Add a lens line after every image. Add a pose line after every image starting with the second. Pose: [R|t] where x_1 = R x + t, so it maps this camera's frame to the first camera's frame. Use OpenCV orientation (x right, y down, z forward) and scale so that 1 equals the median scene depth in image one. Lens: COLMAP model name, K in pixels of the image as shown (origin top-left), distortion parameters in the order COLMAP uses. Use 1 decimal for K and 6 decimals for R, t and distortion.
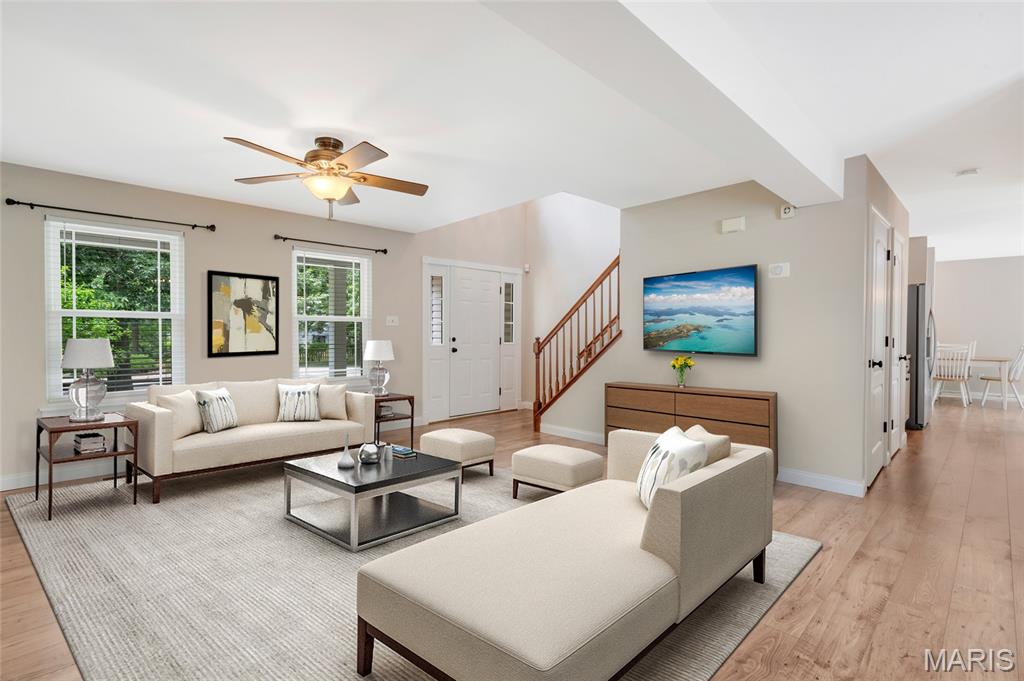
lens RADIAL K [[472.8, 0, 509.3], [0, 472.8, 342.3], [0, 0, 1]] dist [-0.002475, 0.000633]
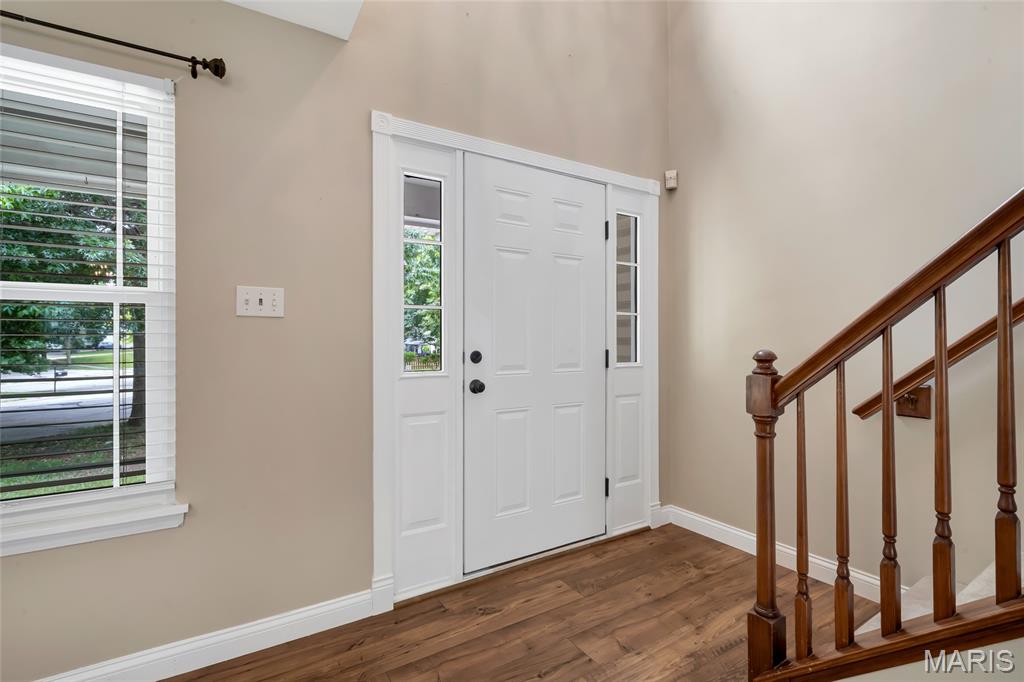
lens RADIAL K [[472.8, 0, 509.3], [0, 472.8, 342.8], [0, 0, 1]] dist [-0.002475, 0.000633]
pose [[0.977971, -0.006003, -0.208656, -0.018501], [0.002326, 0.999838, -0.017866, -0.011049], [0.208729, 0.016987, 0.977826, 0.691765]]
